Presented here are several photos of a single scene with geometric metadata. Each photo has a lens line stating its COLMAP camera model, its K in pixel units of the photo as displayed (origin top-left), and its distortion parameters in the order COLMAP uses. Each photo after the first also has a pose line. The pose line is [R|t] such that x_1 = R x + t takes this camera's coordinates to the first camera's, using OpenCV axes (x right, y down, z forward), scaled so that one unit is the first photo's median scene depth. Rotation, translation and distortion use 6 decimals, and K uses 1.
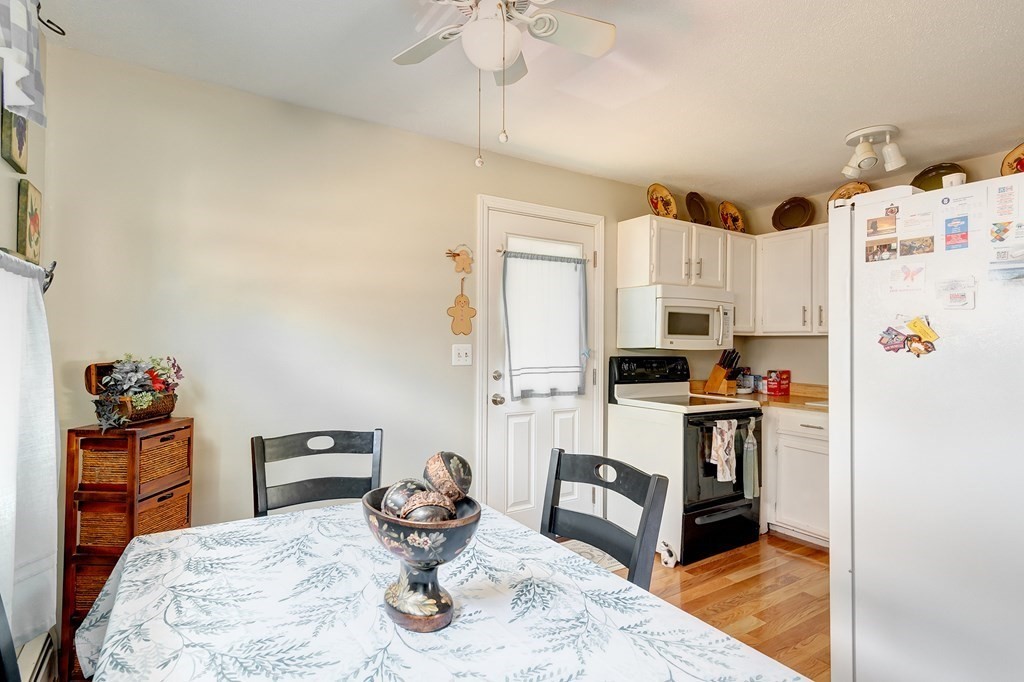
lens RADIAL K [[525.5, 0, 514.5], [0, 525.5, 337.2], [0, 0, 1]] dist [0.000280, 0.000090]
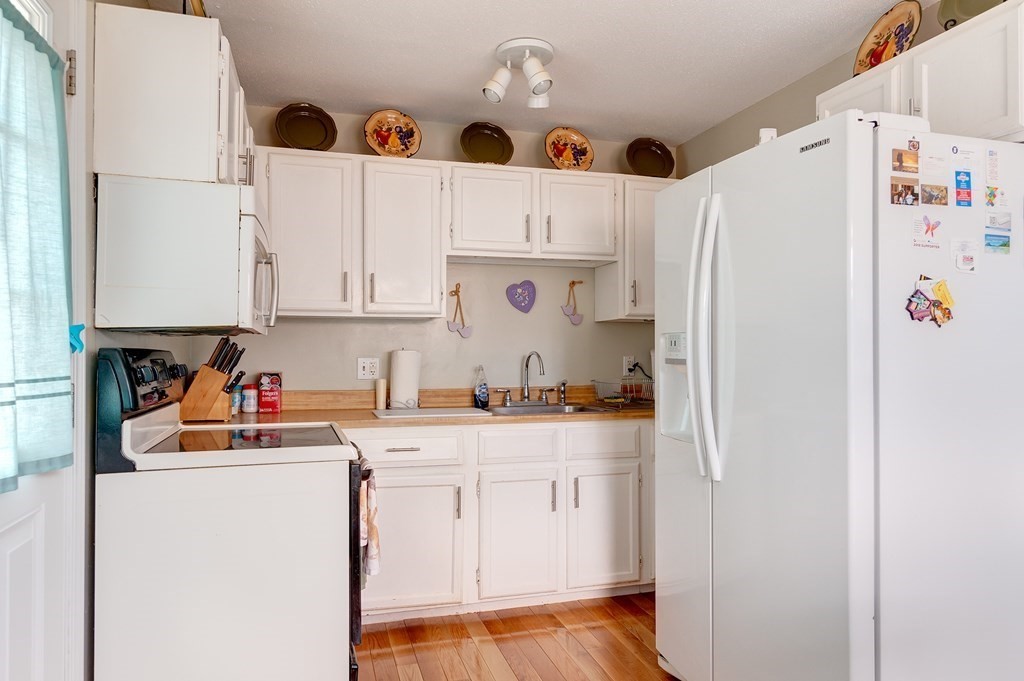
lens RADIAL K [[639.9, 0, 511.9], [0, 639.9, 351.4], [0, 0, 1]] dist [0.004696, 0.000470]
pose [[0.274555, -0.008894, 0.961530, -0.390949], [-0.008112, 0.999900, 0.011565, 0.067442], [-0.961537, -0.010975, 0.274456, 1.301767]]
